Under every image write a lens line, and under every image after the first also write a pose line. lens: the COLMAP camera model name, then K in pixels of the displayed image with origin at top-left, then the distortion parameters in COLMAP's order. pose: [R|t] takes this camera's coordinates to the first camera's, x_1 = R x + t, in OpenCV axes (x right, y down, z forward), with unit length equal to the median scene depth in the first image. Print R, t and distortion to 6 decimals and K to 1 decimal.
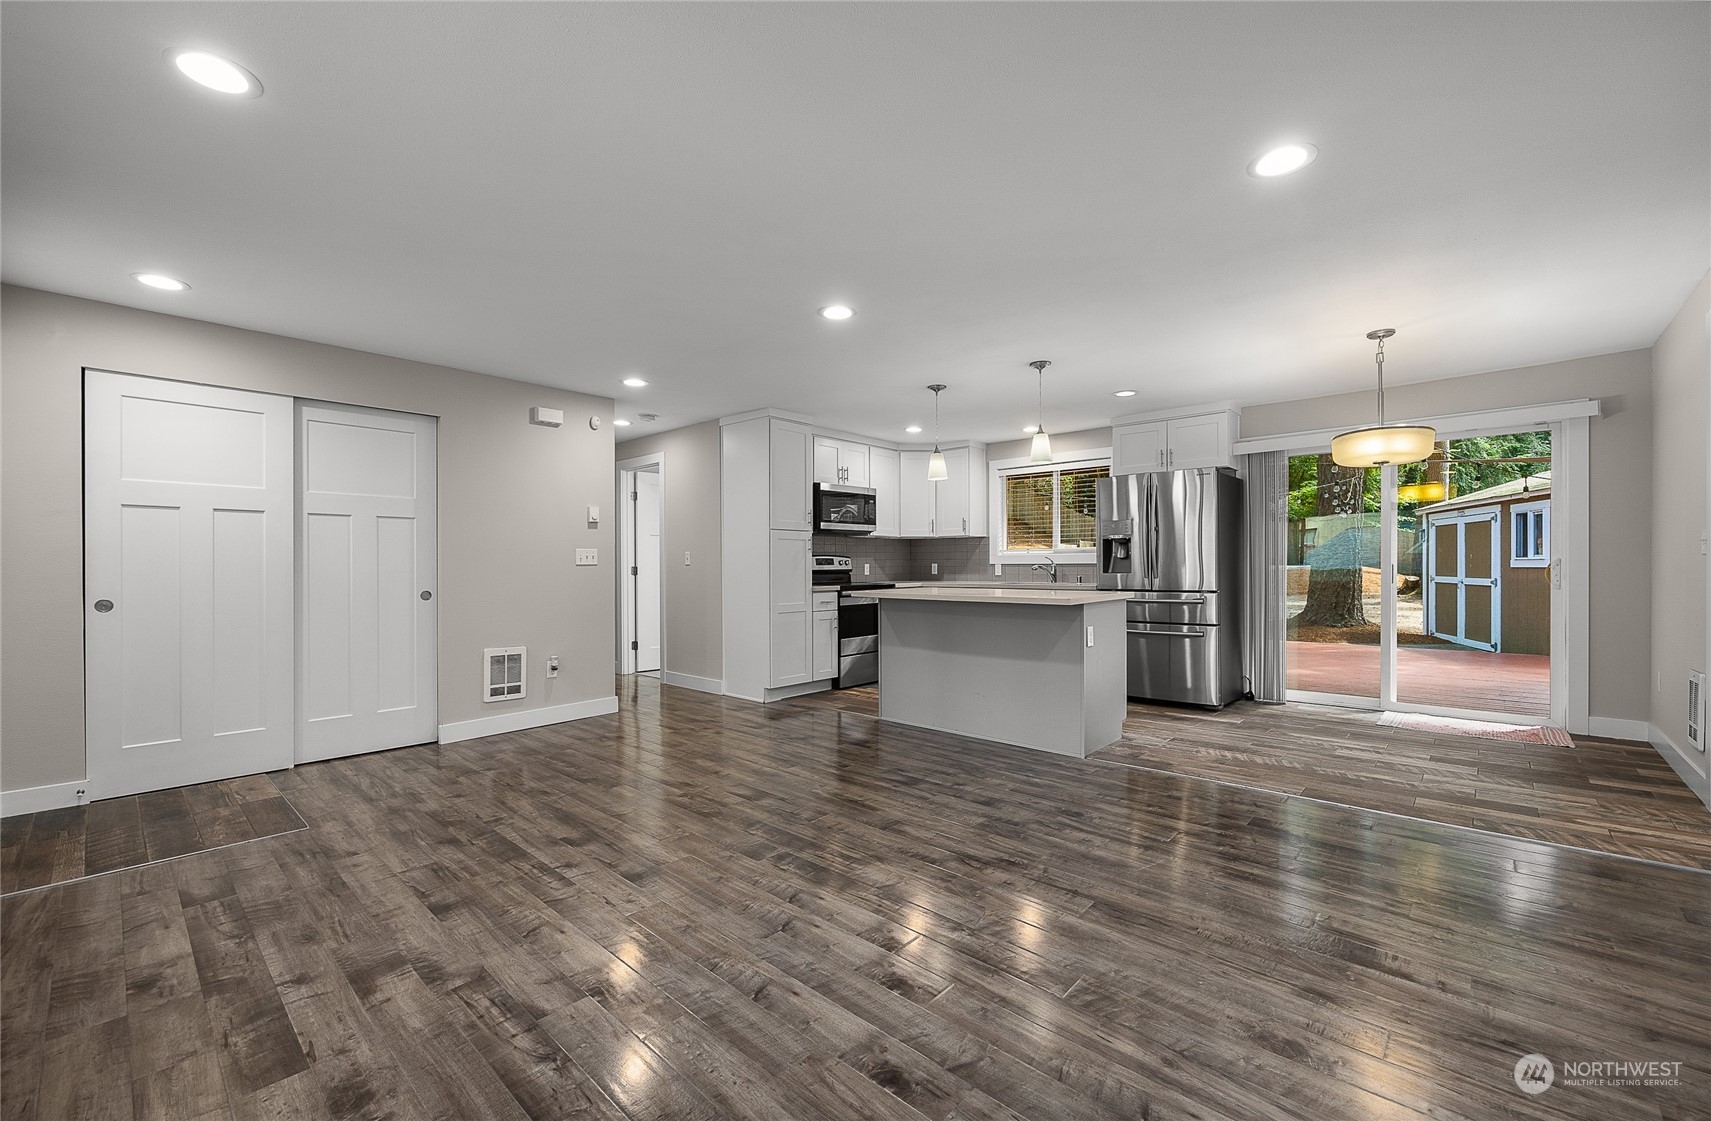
lens RADIAL K [[688.1, 0, 856.0], [0, 688.1, 572.5], [0, 0, 1]] dist [-0.000453, -0.000078]
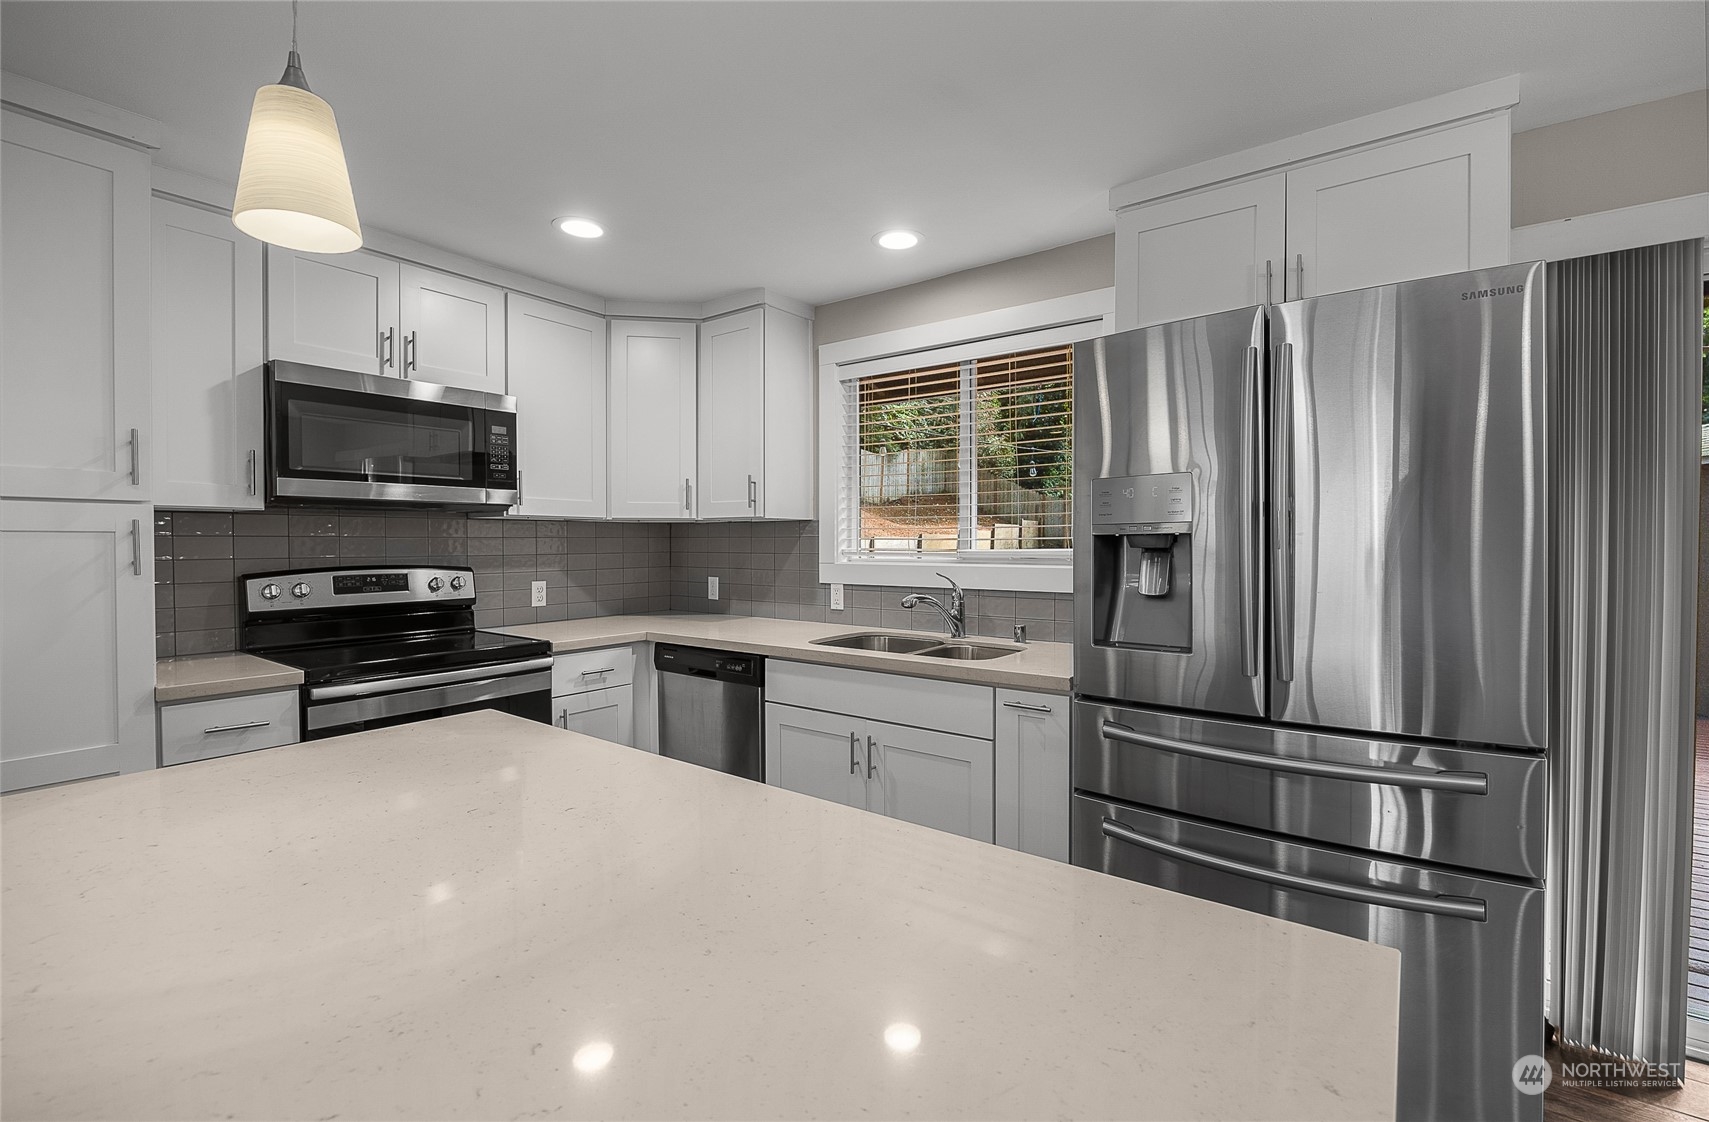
lens RADIAL K [[757.8, 0, 854.5], [0, 757.8, 561.0], [0, 0, 1]] dist [0.000135, -0.000008]
pose [[0.995541, 0.000906, 0.094327, 0.177382], [-0.001982, 0.999934, 0.011309, -0.032474], [-0.094311, -0.011446, 0.995477, 0.540854]]
